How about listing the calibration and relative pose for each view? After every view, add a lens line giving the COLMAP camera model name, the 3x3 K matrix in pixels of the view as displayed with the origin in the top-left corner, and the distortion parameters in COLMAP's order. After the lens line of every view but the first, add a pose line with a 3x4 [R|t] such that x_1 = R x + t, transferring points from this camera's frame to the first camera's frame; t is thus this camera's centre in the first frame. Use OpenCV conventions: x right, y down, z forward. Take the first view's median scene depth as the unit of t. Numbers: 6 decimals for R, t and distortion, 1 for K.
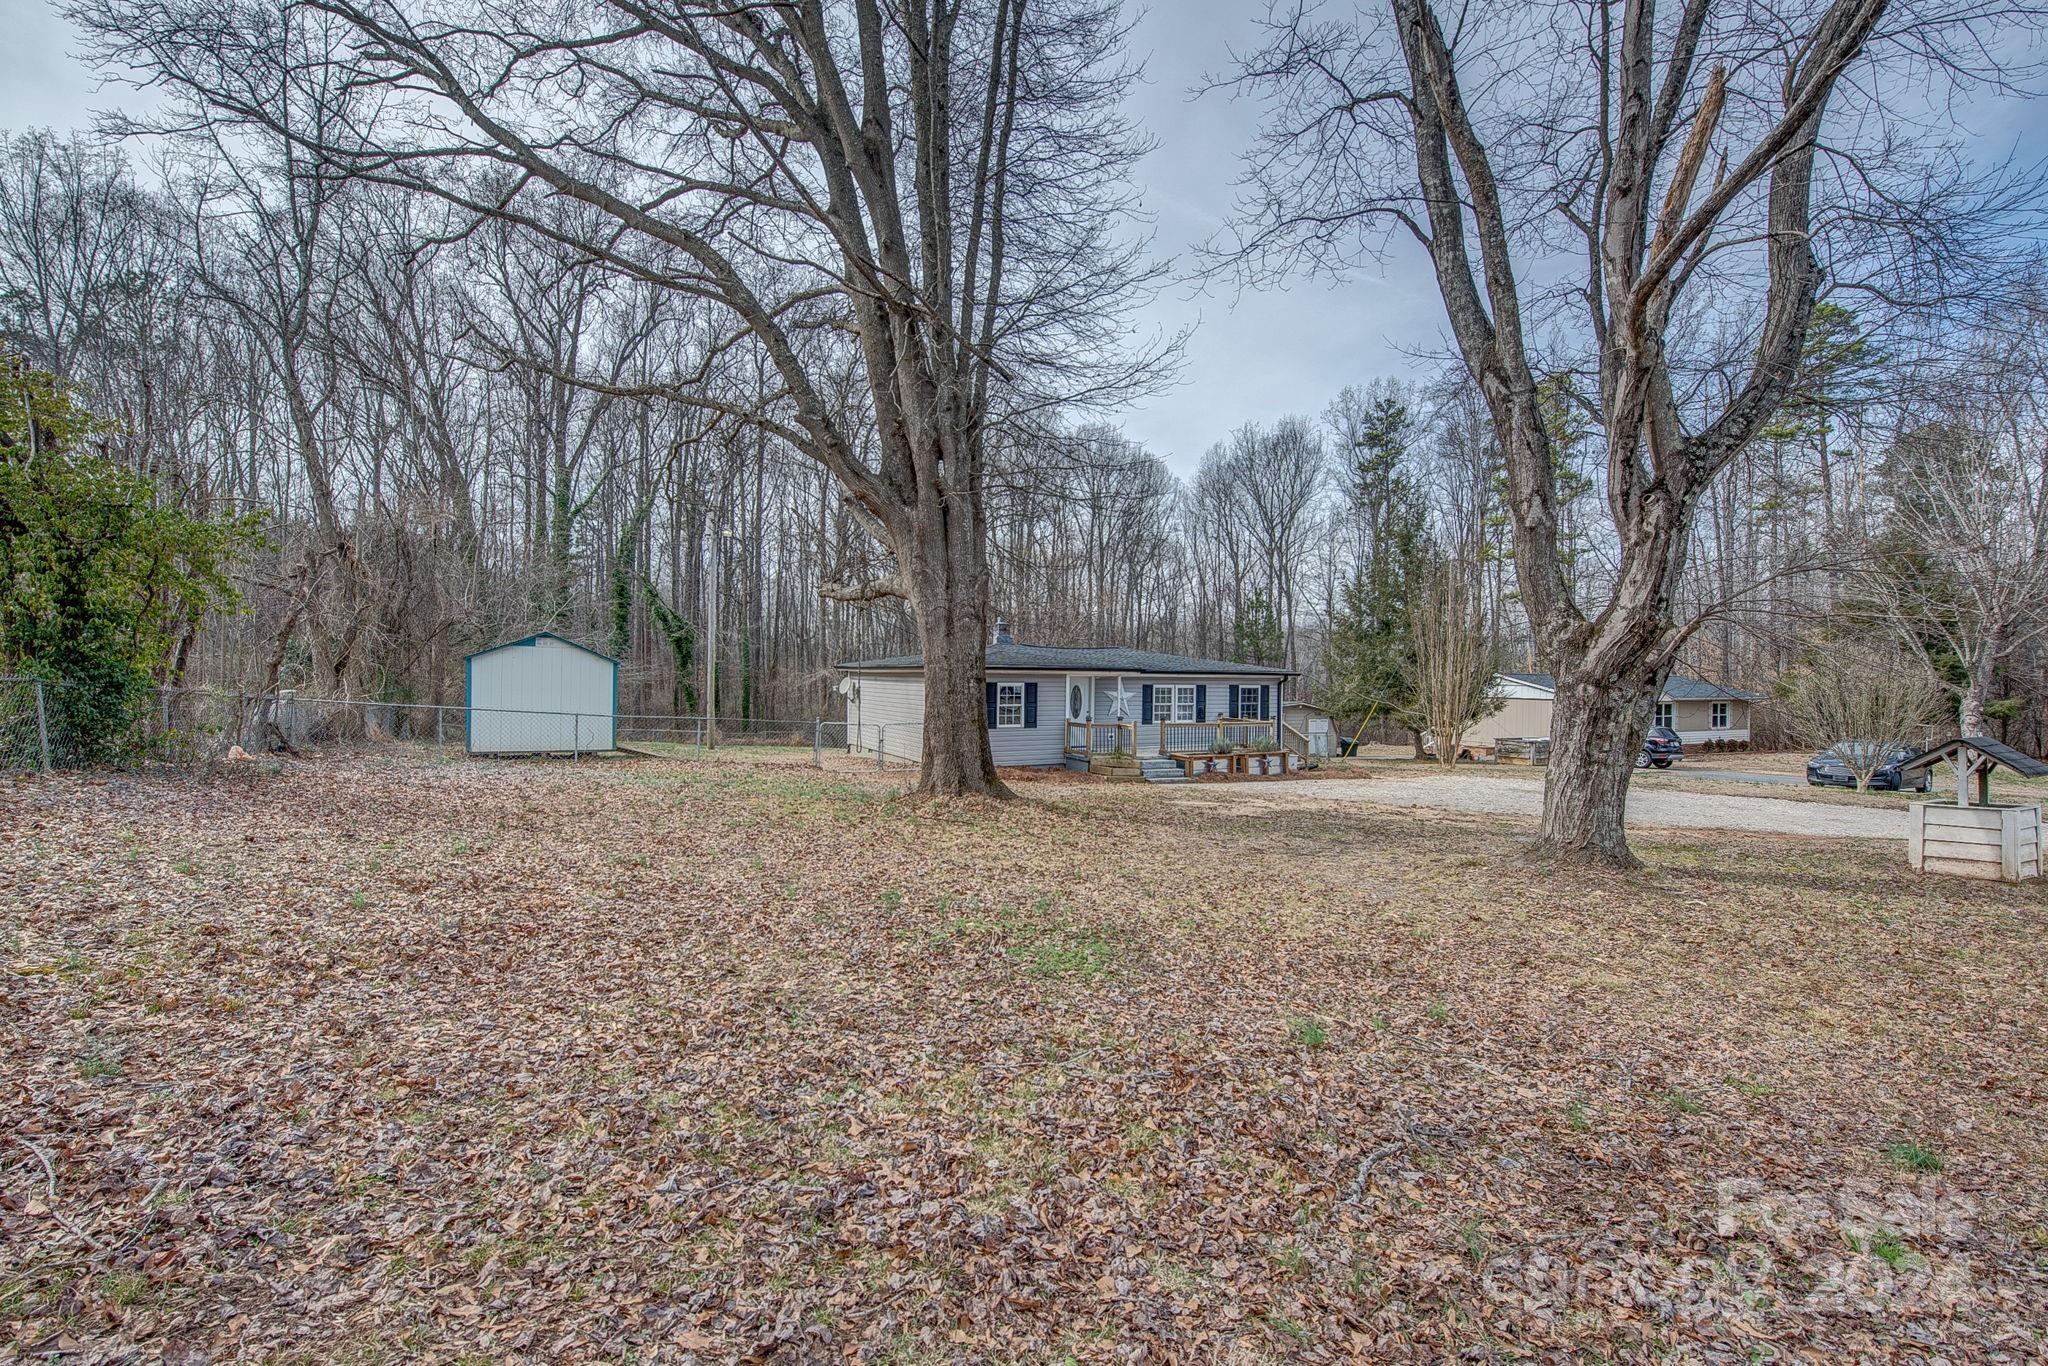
lens RADIAL K [[814.2, 0, 1029.5], [0, 814.2, 687.0], [0, 0, 1]] dist [-0.002318, -0.000607]
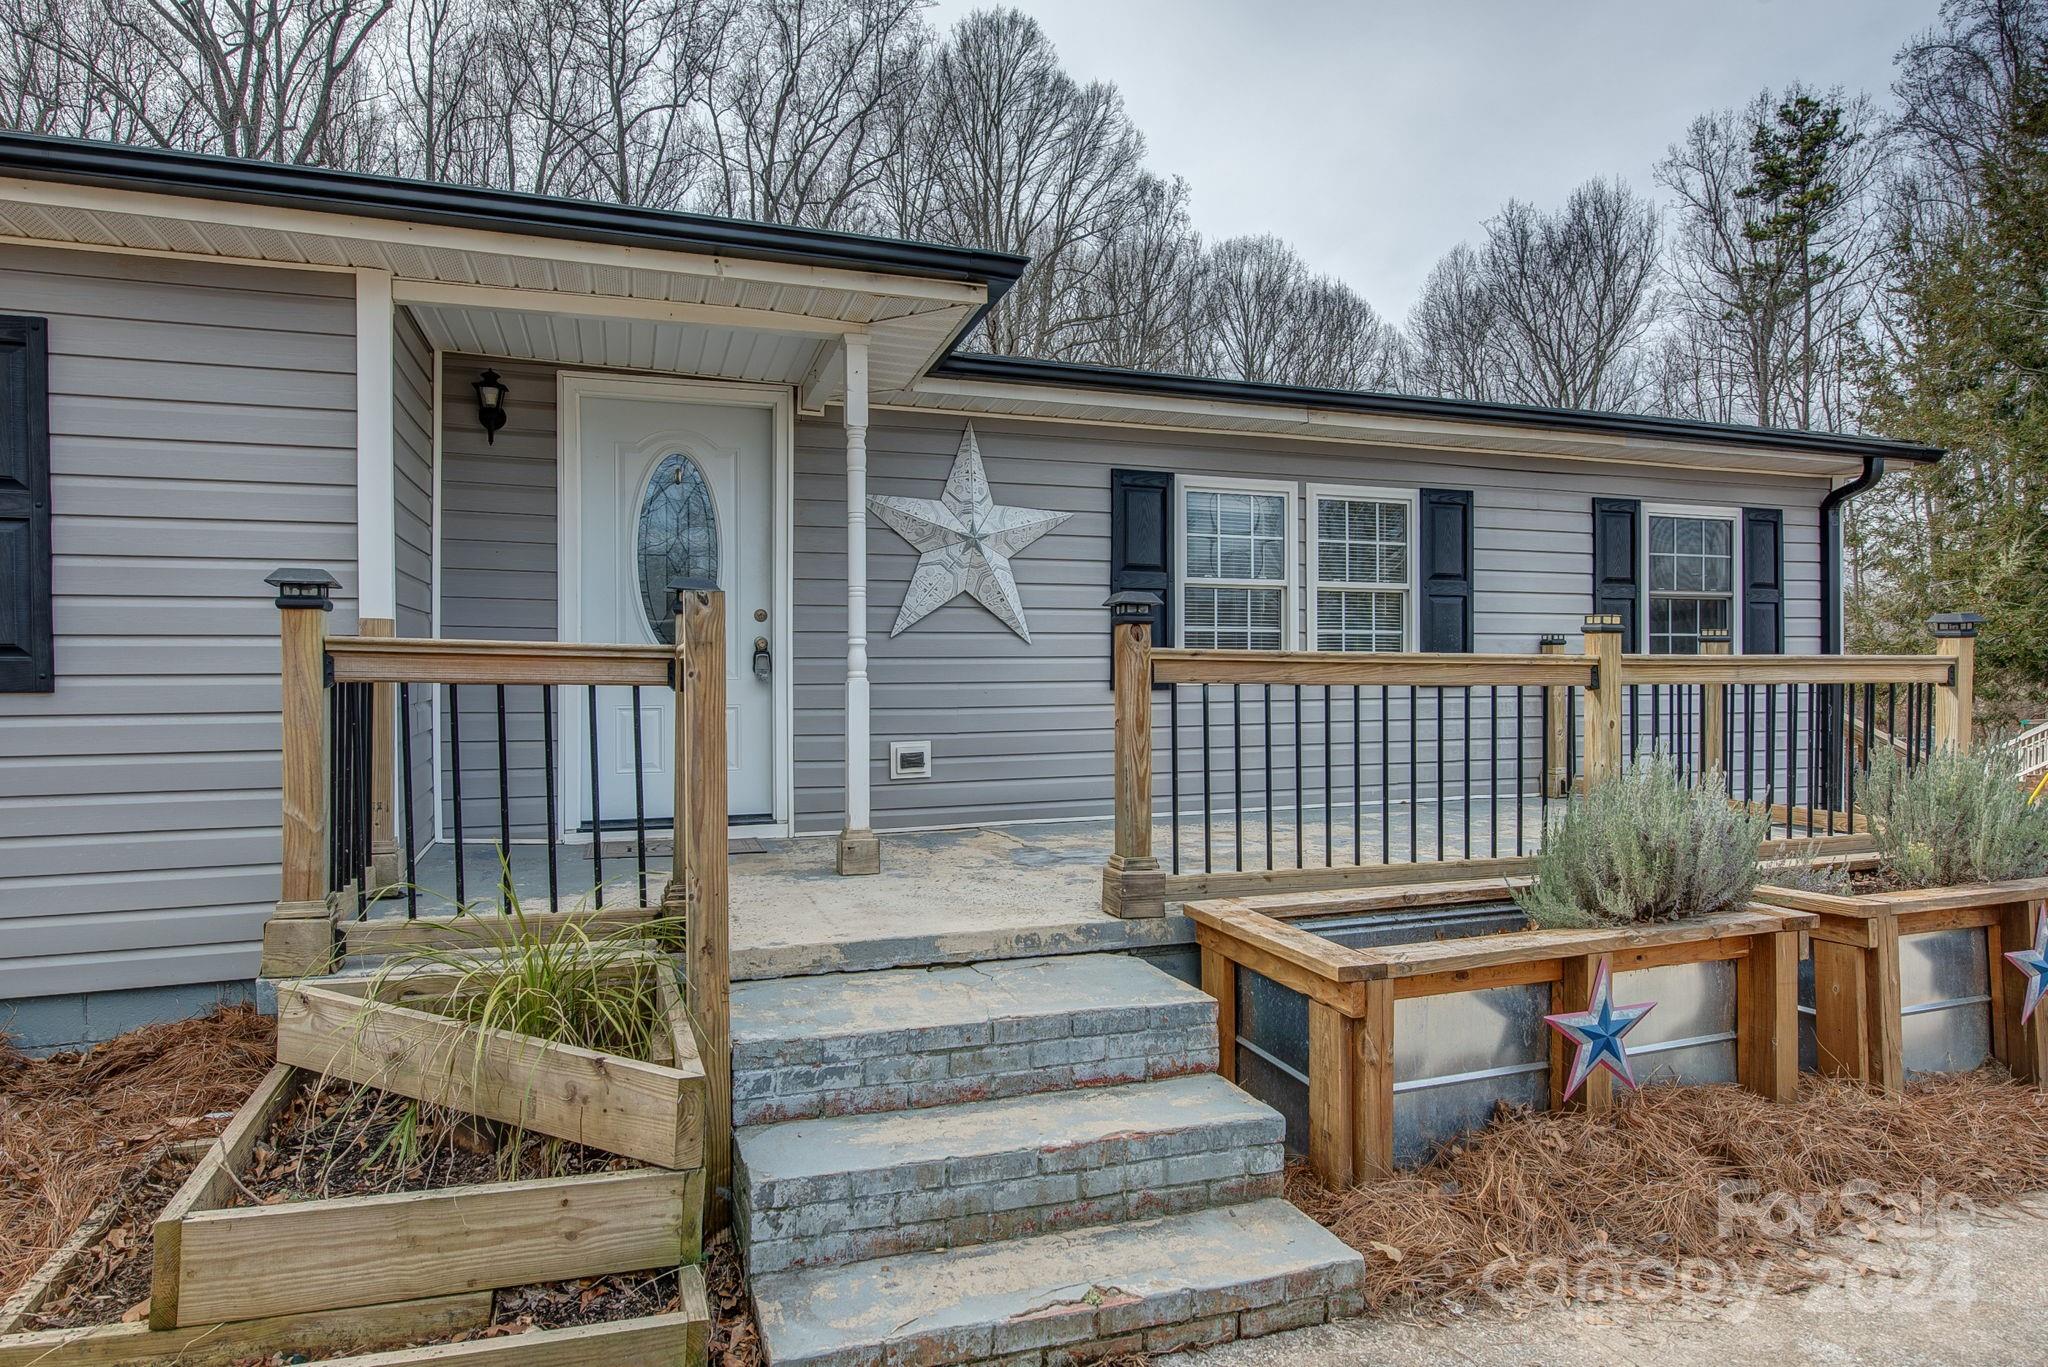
lens RADIAL K [[1183.6, 0, 1024.0], [0, 1183.6, 683.5], [0, 0, 1]] dist [-0.001705, 0.002301]
pose [[0.991950, -0.012612, -0.125997, 0.143179], [0.012542, 0.999920, -0.001352, 0.041734], [0.126004, -0.000239, 0.992030, 0.693738]]
